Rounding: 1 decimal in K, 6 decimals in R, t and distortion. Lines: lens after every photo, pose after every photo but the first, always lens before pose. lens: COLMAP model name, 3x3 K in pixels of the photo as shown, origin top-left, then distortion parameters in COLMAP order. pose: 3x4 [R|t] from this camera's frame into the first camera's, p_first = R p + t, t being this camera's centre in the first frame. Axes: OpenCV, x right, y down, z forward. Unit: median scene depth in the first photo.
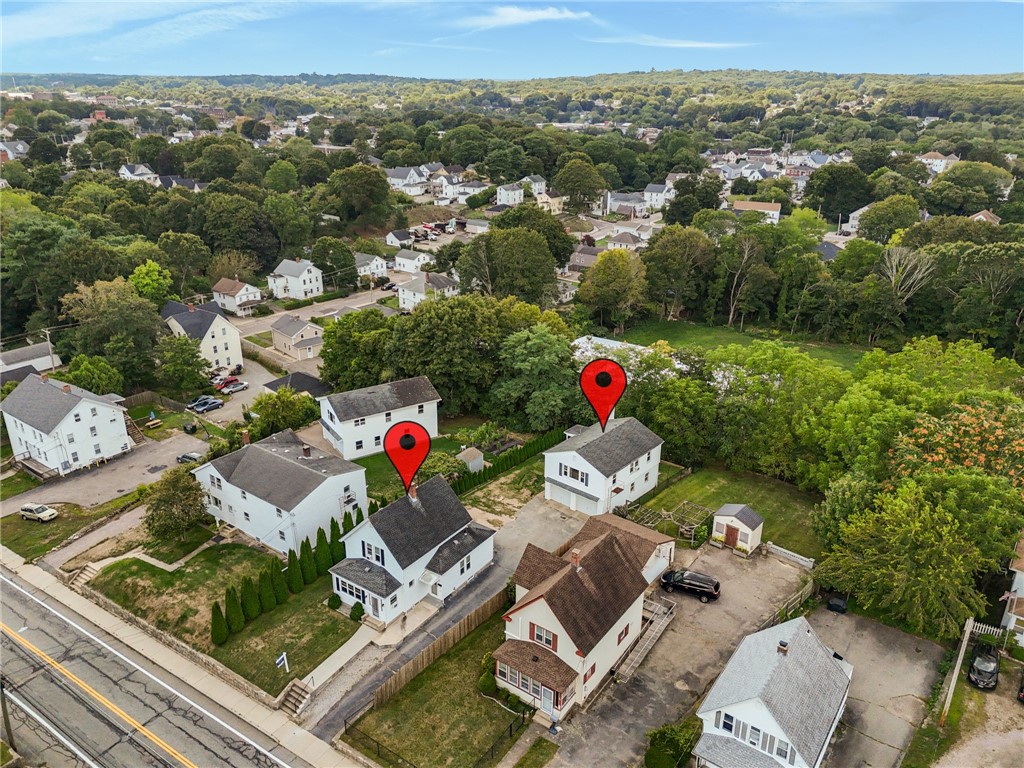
lens RADIAL K [[748.8, 0, 513.4], [0, 748.8, 379.0], [0, 0, 1]] dist [0.065939, -0.060939]
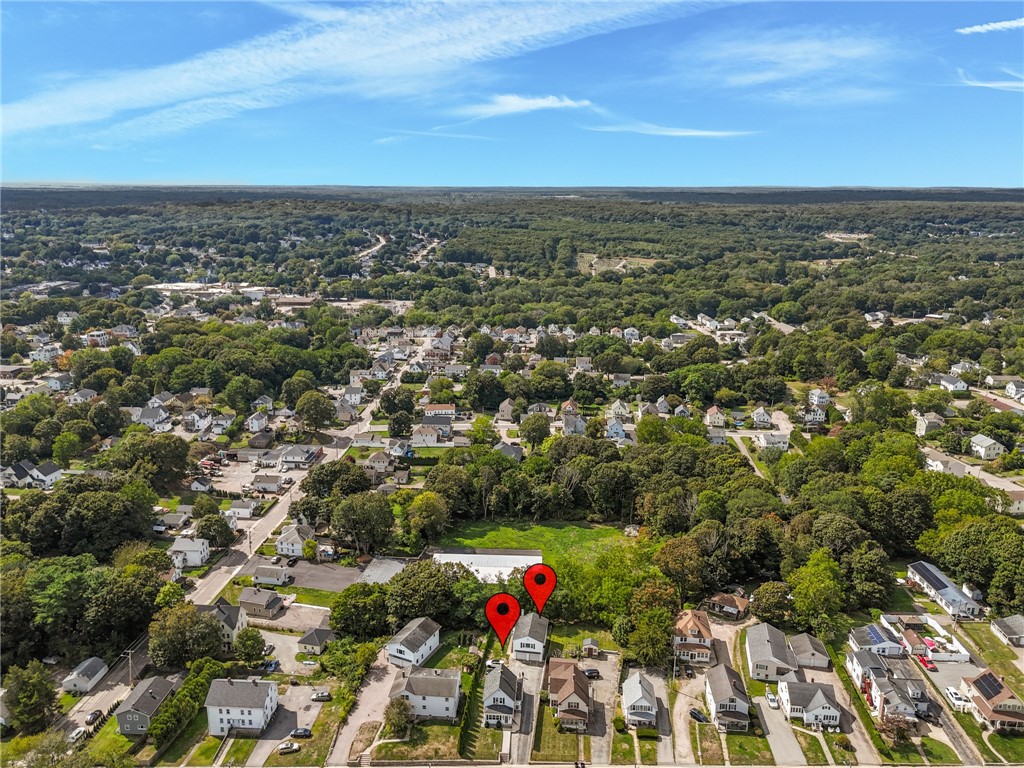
lens RADIAL K [[741.9, 0, 512.0], [0, 741.9, 384.0], [0, 0, 1]] dist [0.050722, -0.055557]
pose [[0.851460, -0.128562, 0.508416, -1.219197], [0.190376, 0.979123, -0.071240, -0.610702], [-0.488643, 0.157448, 0.858160, -1.349376]]
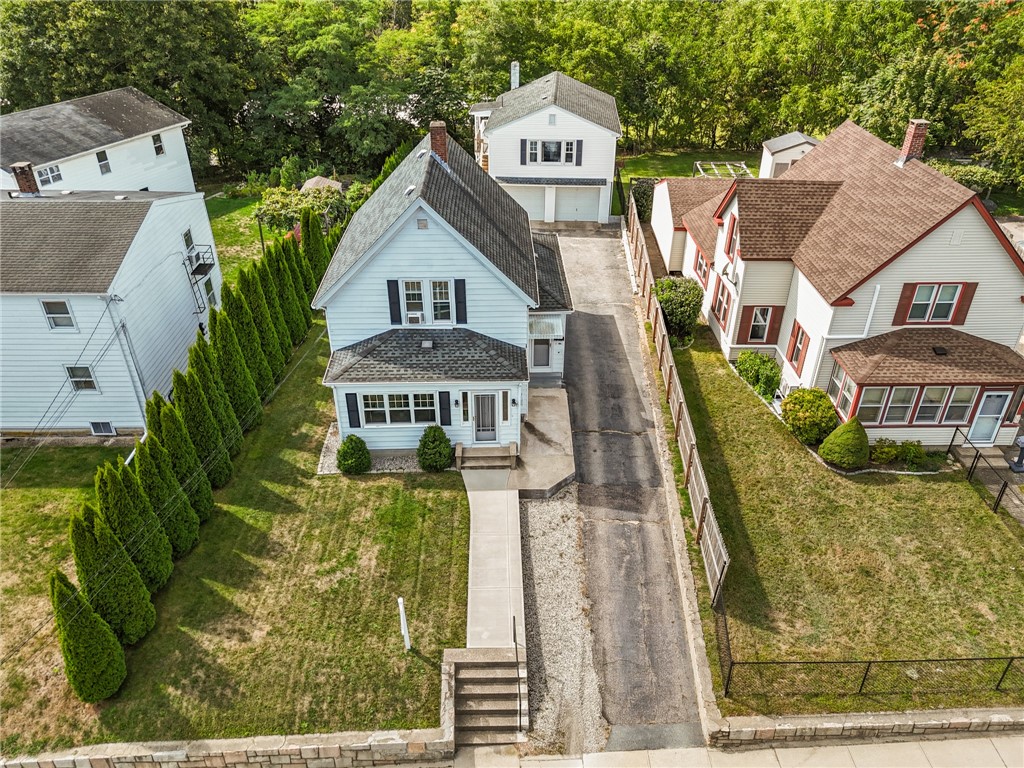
lens RADIAL K [[748.8, 0, 513.4], [0, 748.8, 379.0], [0, 0, 1]] dist [0.065939, -0.060939]
pose [[0.805353, -0.313217, 0.503291, -0.320629], [0.224798, 0.946965, 0.229617, 0.168570], [-0.548519, -0.071784, 0.833051, 0.574387]]
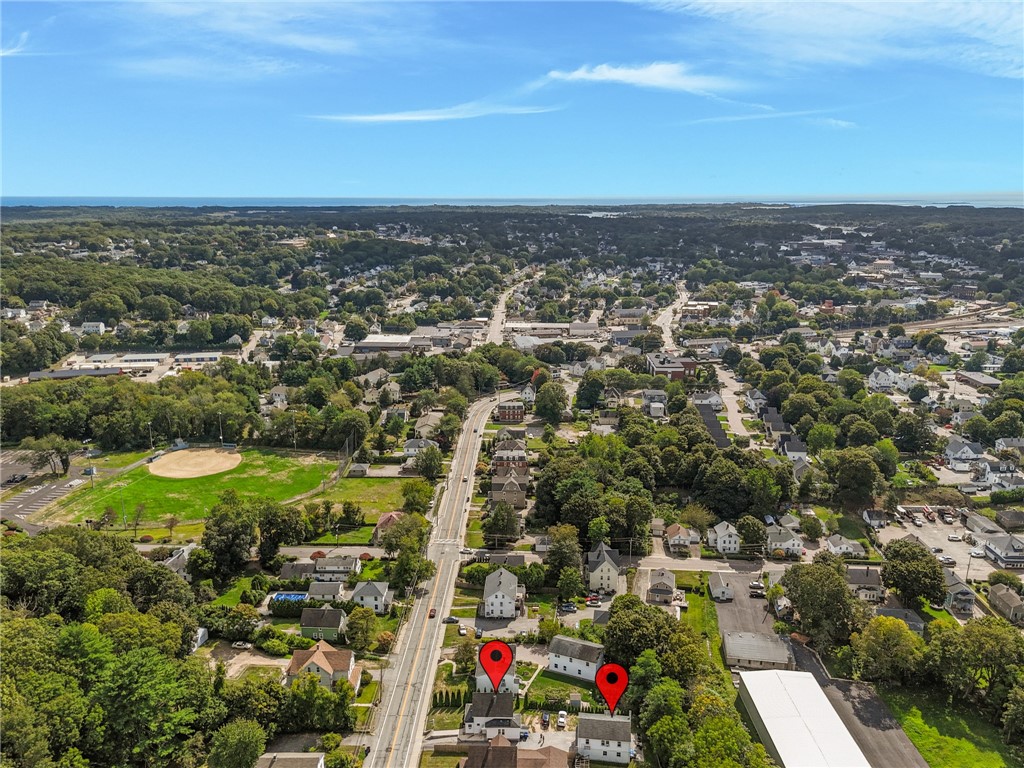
lens RADIAL K [[748.8, 0, 513.4], [0, 748.8, 379.0], [0, 0, 1]] dist [0.065939, -0.060939]
pose [[0.559520, 0.188241, -0.807157, 1.697887], [-0.304960, 0.952305, 0.010693, -0.877832], [0.770673, 0.240168, 0.590239, -0.727943]]
